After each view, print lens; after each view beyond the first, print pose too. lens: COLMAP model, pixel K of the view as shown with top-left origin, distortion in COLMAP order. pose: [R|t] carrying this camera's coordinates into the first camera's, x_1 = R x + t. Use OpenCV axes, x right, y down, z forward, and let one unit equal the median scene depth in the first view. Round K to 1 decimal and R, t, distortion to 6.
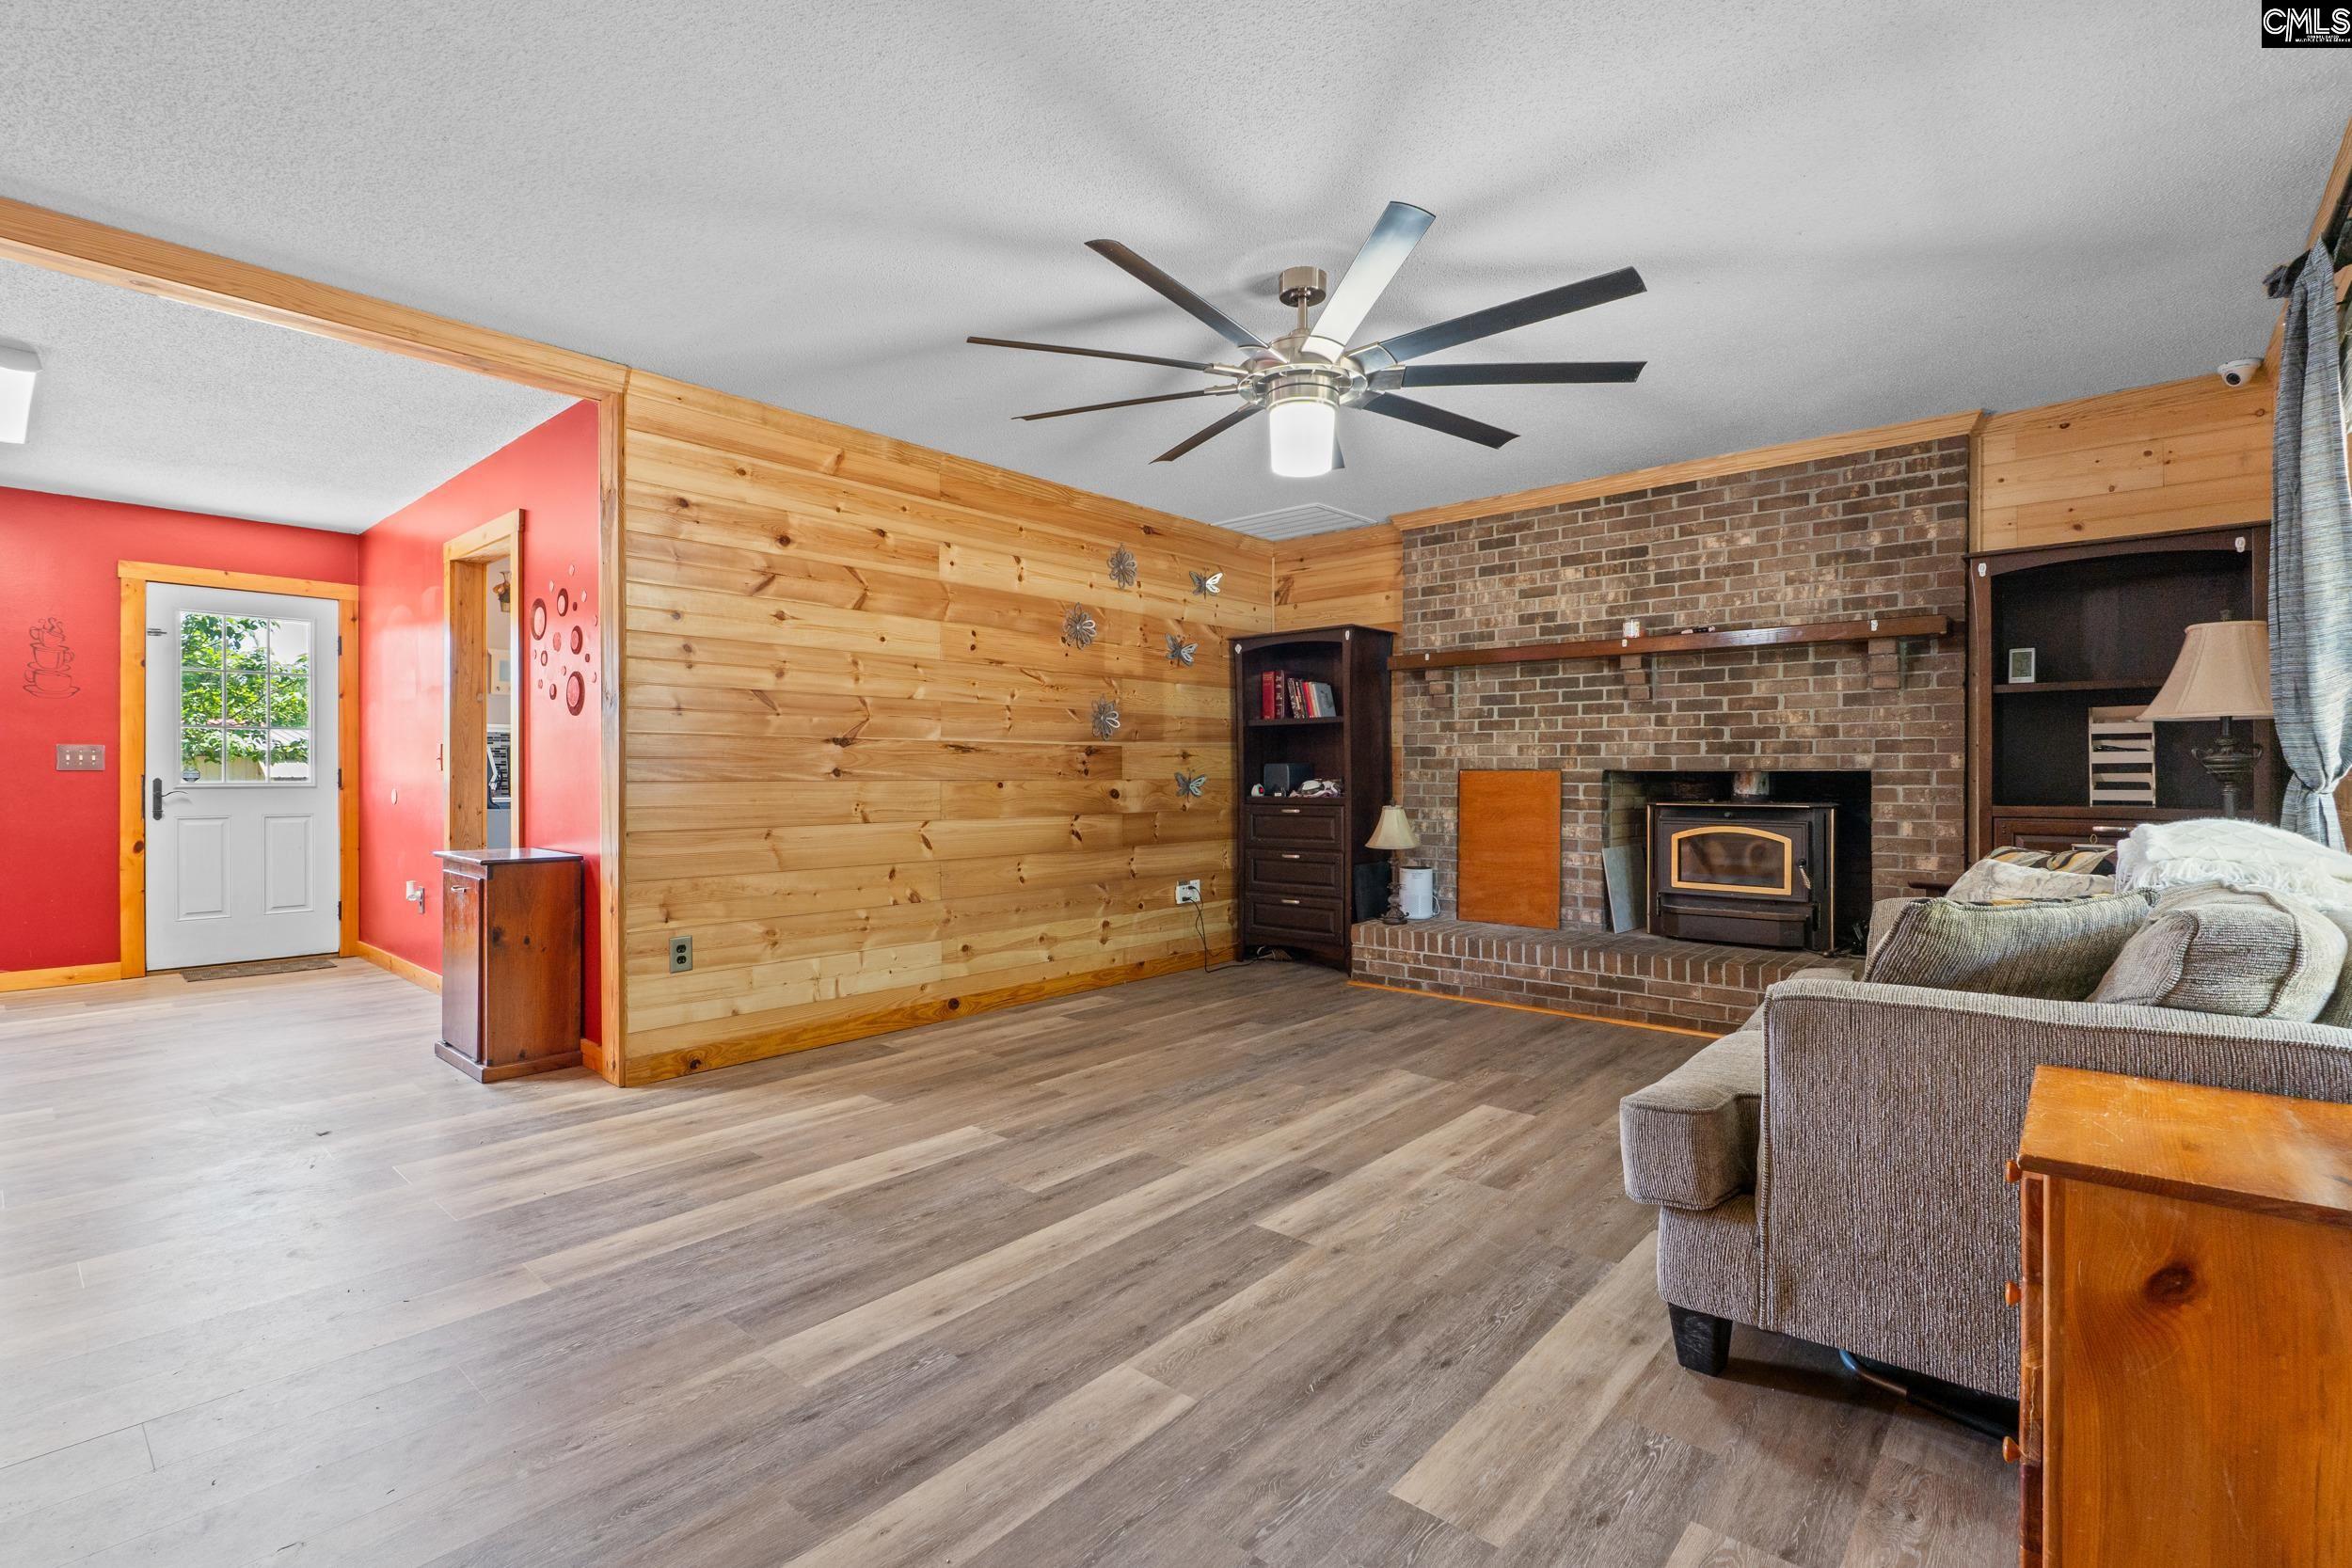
lens RADIAL K [[1078.0, 0, 1177.1], [0, 1078.0, 775.3], [0, 0, 1]] dist [-0.021506, 0.000076]
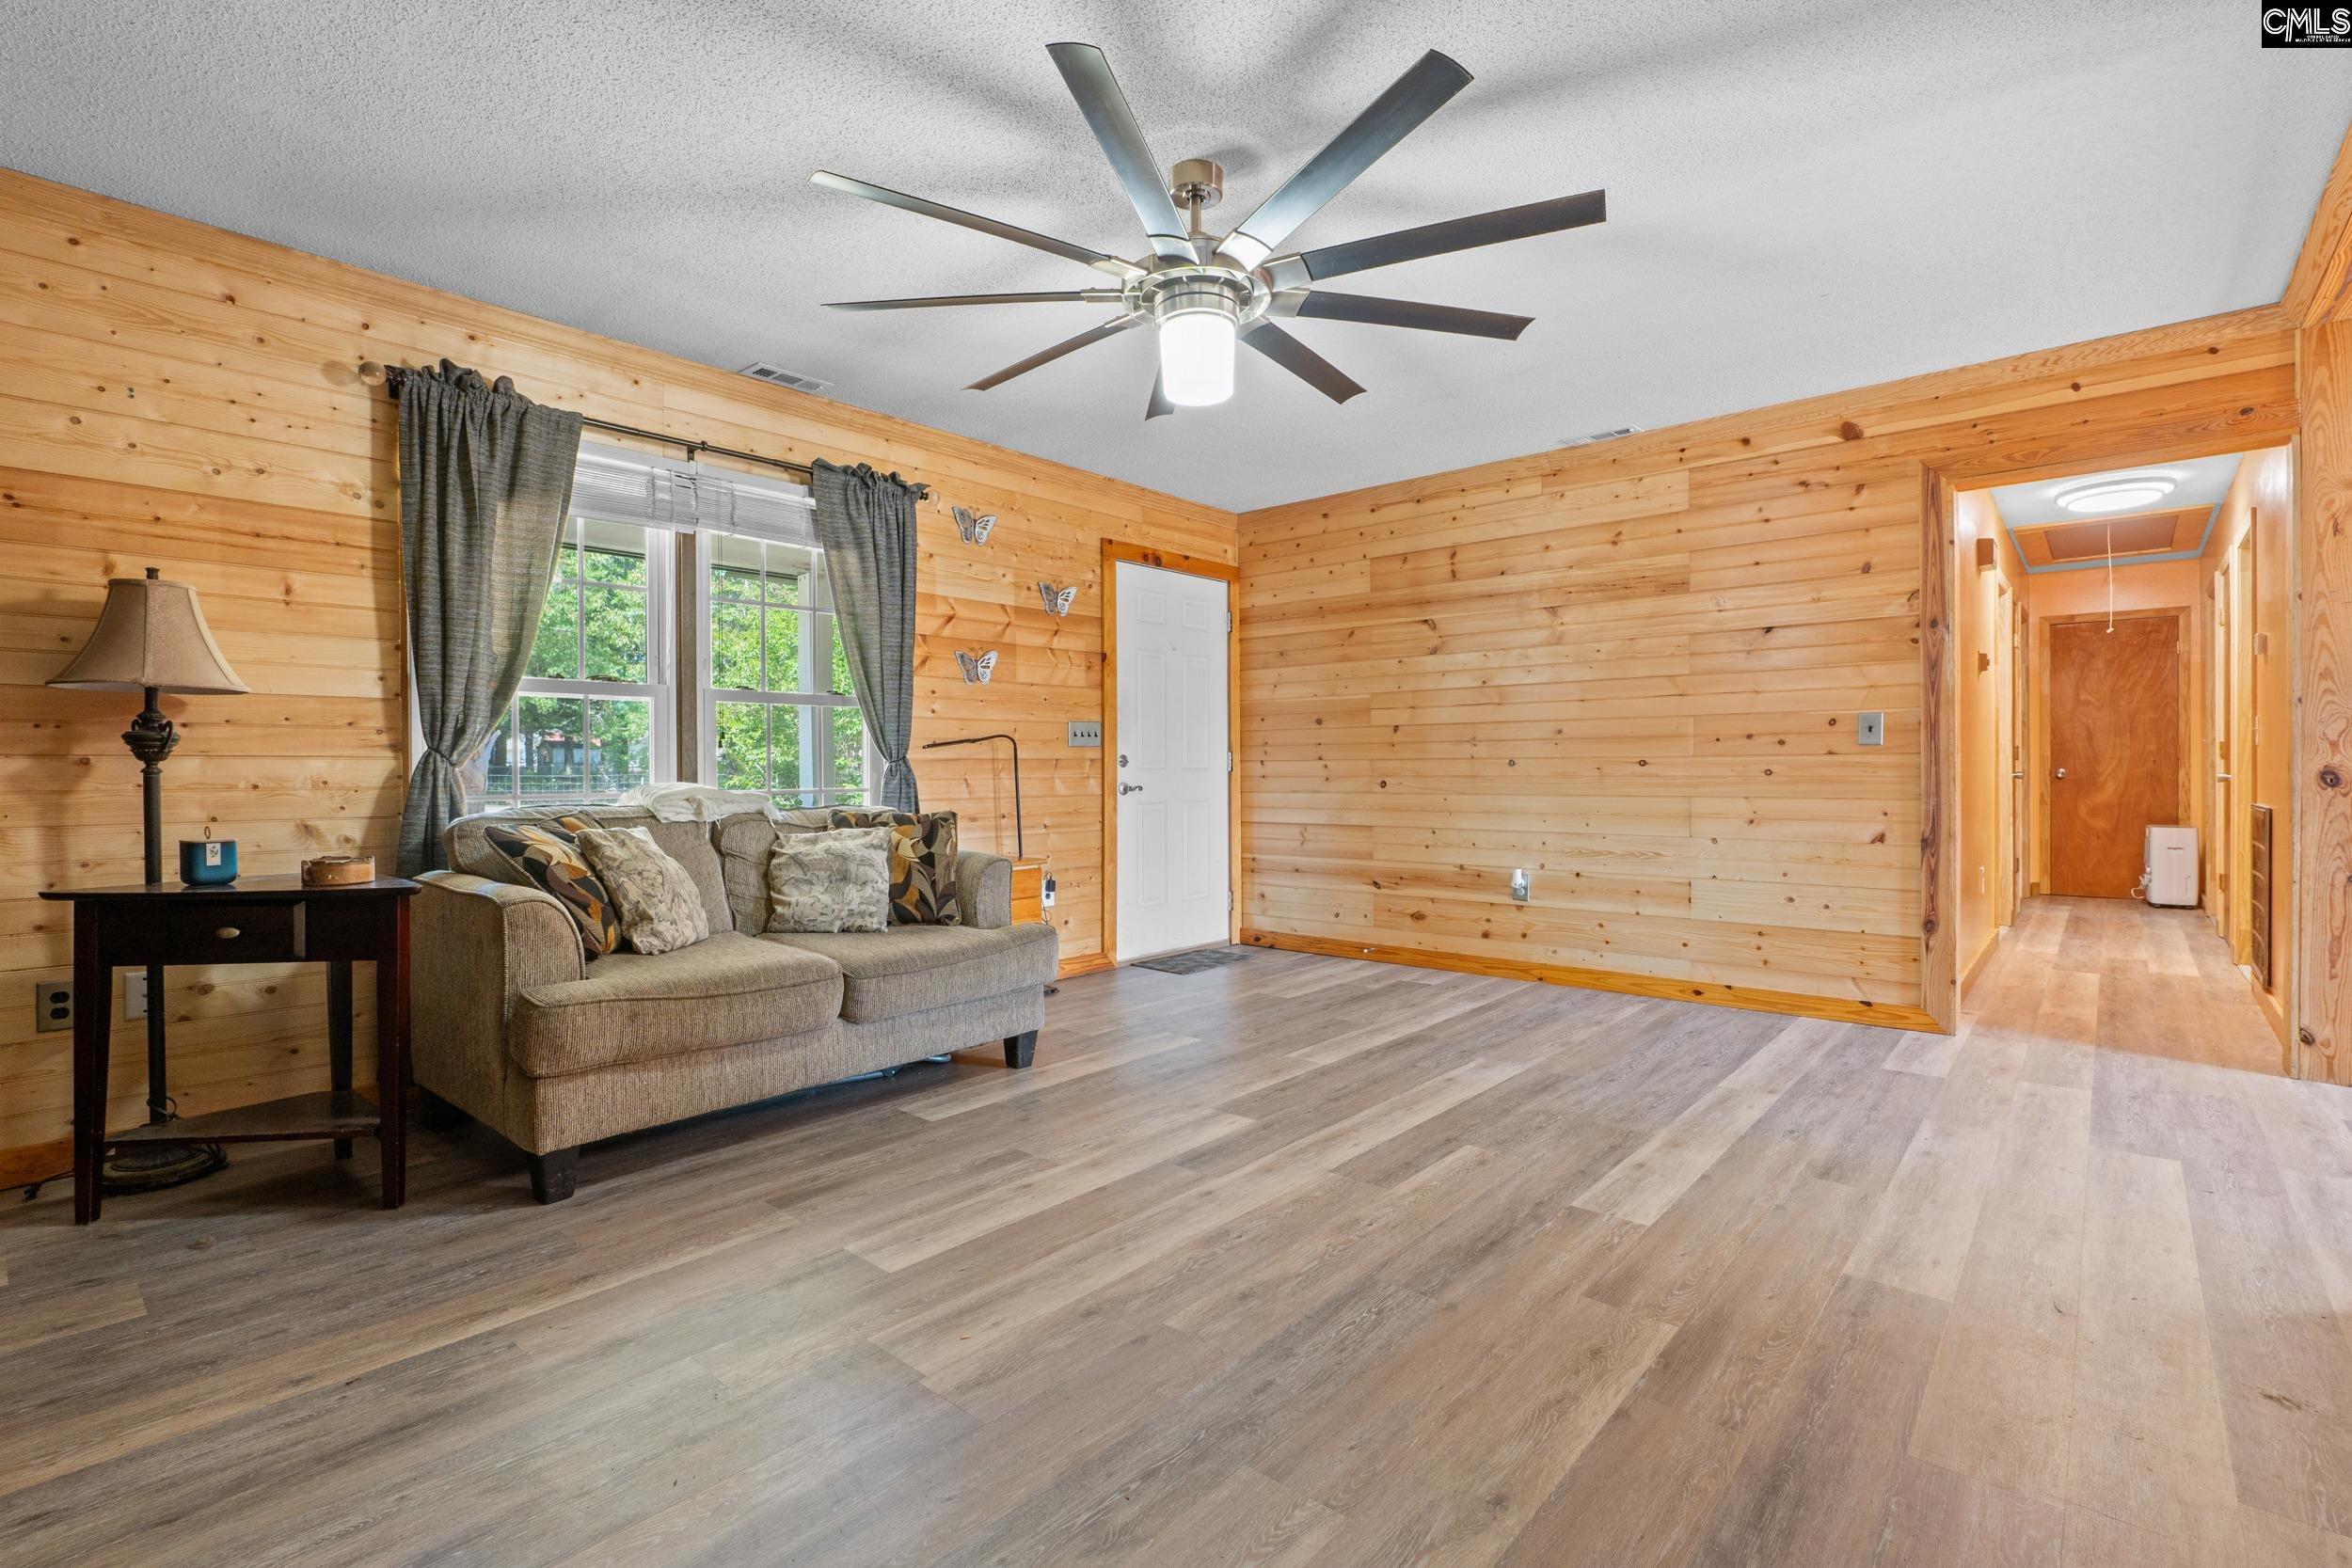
lens RADIAL K [[1078.0, 0, 1177.1], [0, 1078.0, 775.3], [0, 0, 1]] dist [-0.021506, 0.000076]
pose [[-0.999976, 0.006723, 0.001603, 0.143247], [0.006734, 0.999952, 0.007113, 0.018040], [-0.001555, 0.007124, -0.999973, 2.007743]]
